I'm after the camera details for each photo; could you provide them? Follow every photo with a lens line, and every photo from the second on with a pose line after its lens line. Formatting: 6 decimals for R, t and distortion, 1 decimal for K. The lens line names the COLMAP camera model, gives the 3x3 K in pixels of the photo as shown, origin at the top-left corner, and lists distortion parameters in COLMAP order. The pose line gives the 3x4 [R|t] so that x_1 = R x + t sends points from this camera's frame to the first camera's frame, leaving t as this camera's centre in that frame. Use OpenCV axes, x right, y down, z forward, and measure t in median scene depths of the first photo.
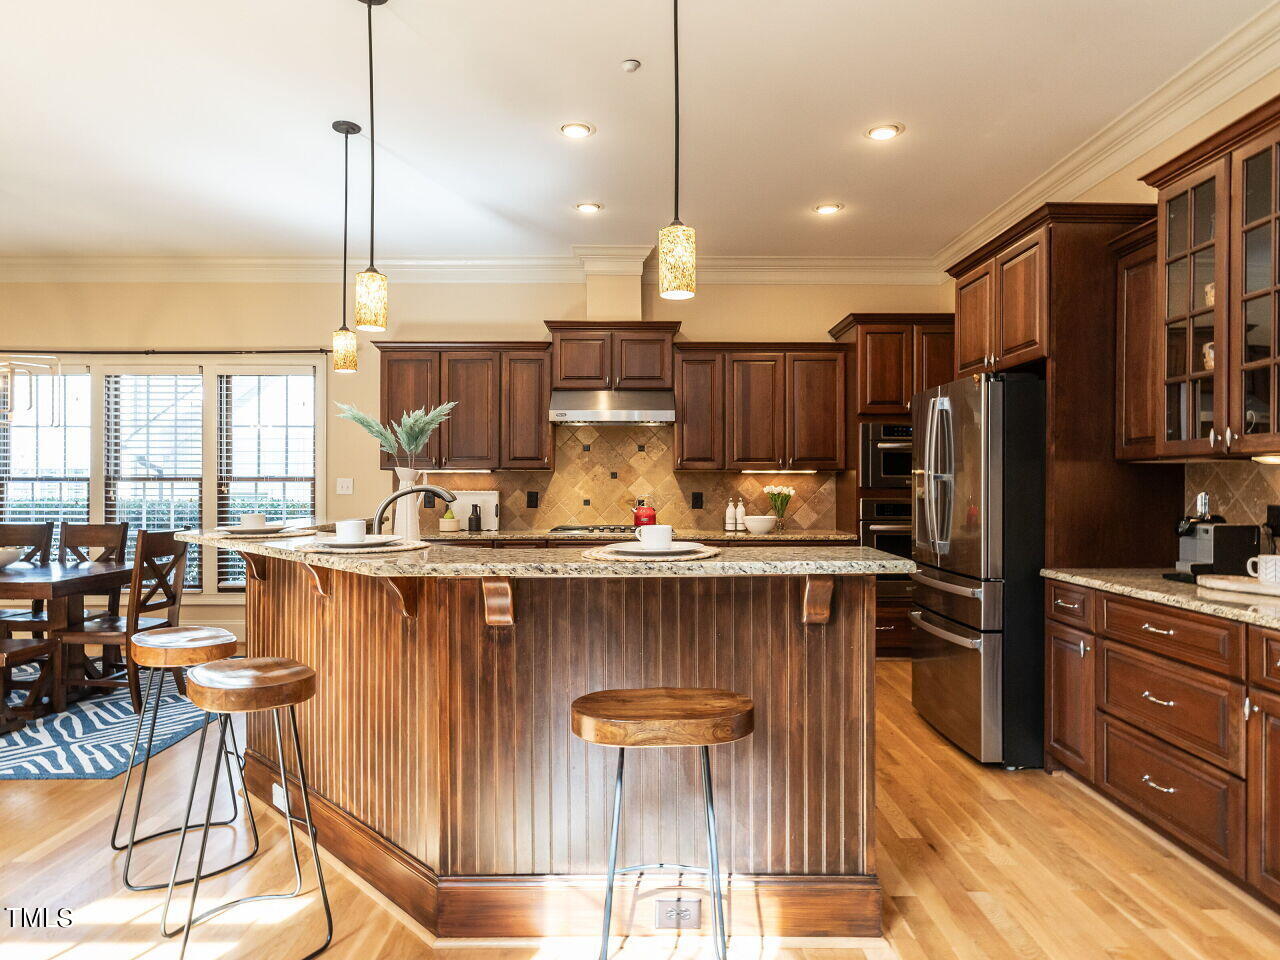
lens RADIAL K [[768.3, 0, 613.4], [0, 768.3, 484.6], [0, 0, 1]] dist [-0.005278, 0.001695]
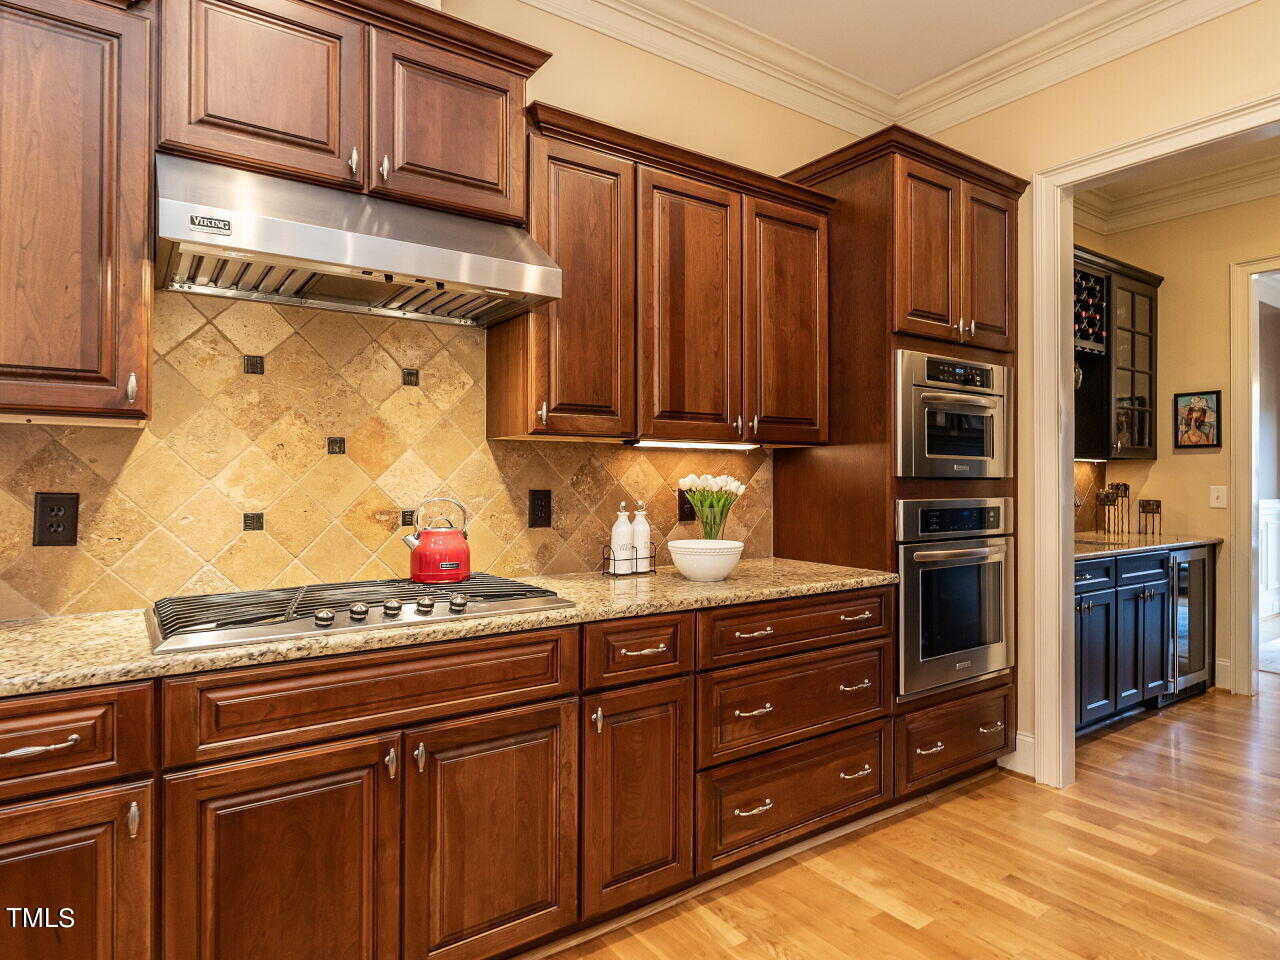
lens RADIAL K [[749.3, 0, 635.5], [0, 749.3, 475.0], [0, 0, 1]] dist [-0.001755, -0.001682]
pose [[0.805183, 0.001835, 0.593023, -0.100854], [-0.001631, 0.999998, -0.000879, 0.002352], [-0.593024, -0.000259, 0.805185, 0.653671]]
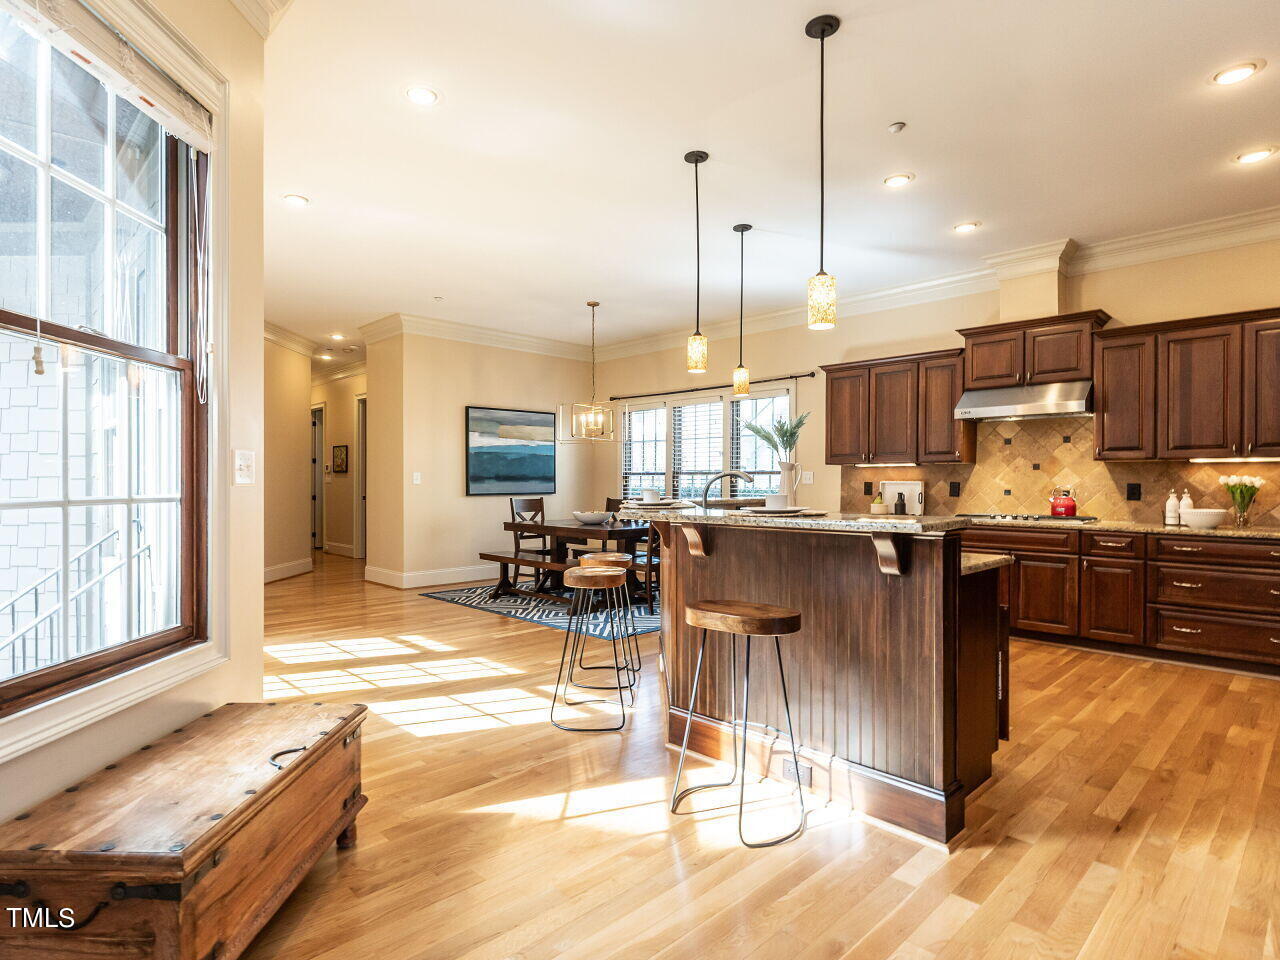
lens RADIAL K [[663.3, 0, 633.6], [0, 663.3, 483.3], [0, 0, 1]] dist [-0.002250, 0.000352]
pose [[0.711269, 0.004704, -0.702904, 0.255185], [-0.003947, 0.999989, 0.002699, 0.010661], [0.702909, 0.000855, 0.711279, -0.024896]]
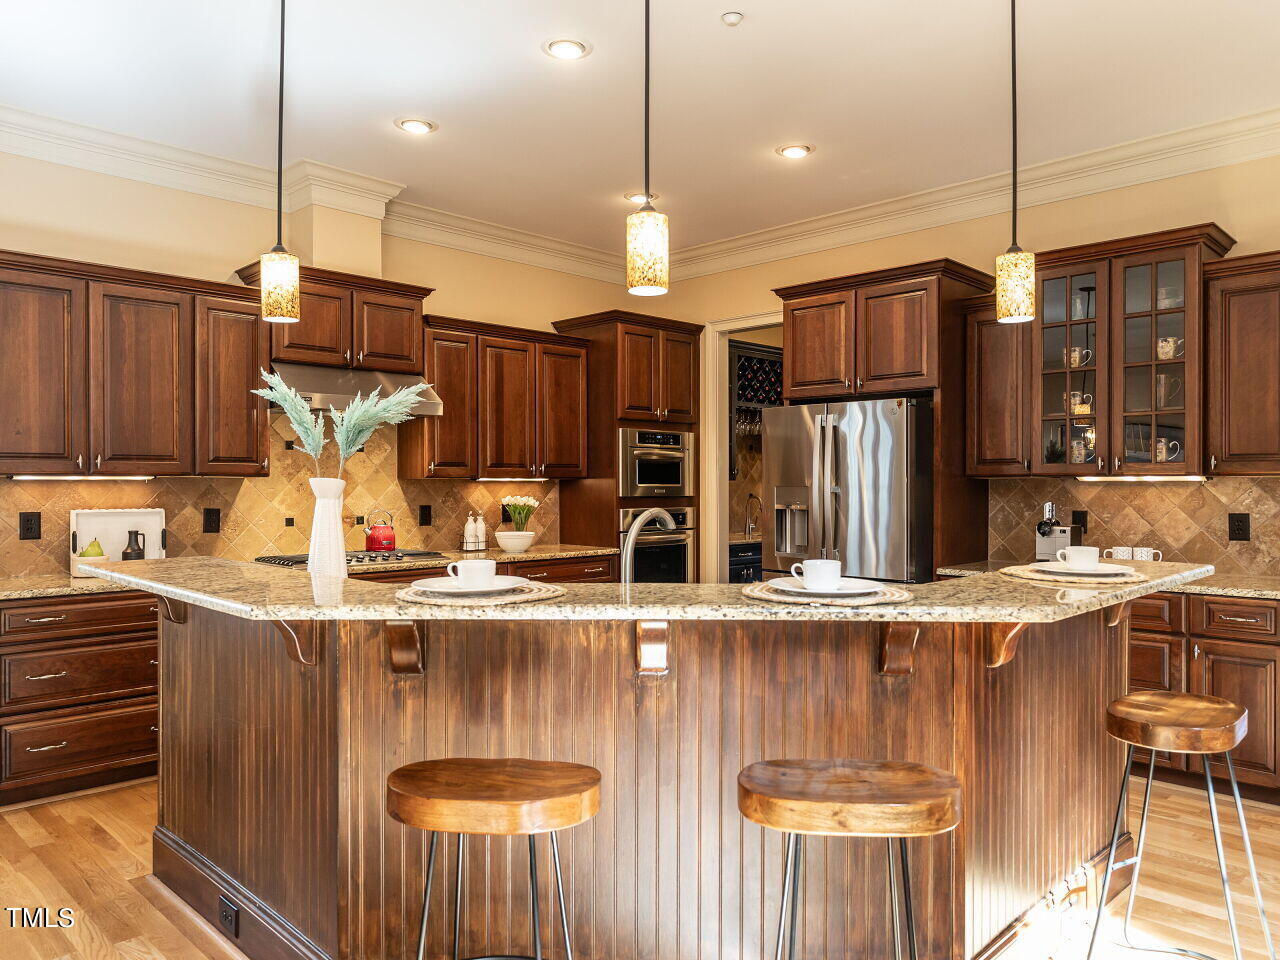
lens RADIAL K [[922.9, 0, 603.6], [0, 922.9, 486.6], [0, 0, 1]] dist [0.000943, -0.003895]
pose [[0.711765, -0.003618, 0.702409, -0.446905], [0.002480, 0.999993, 0.002638, -0.011446], [-0.702414, -0.000136, 0.711769, 0.197640]]
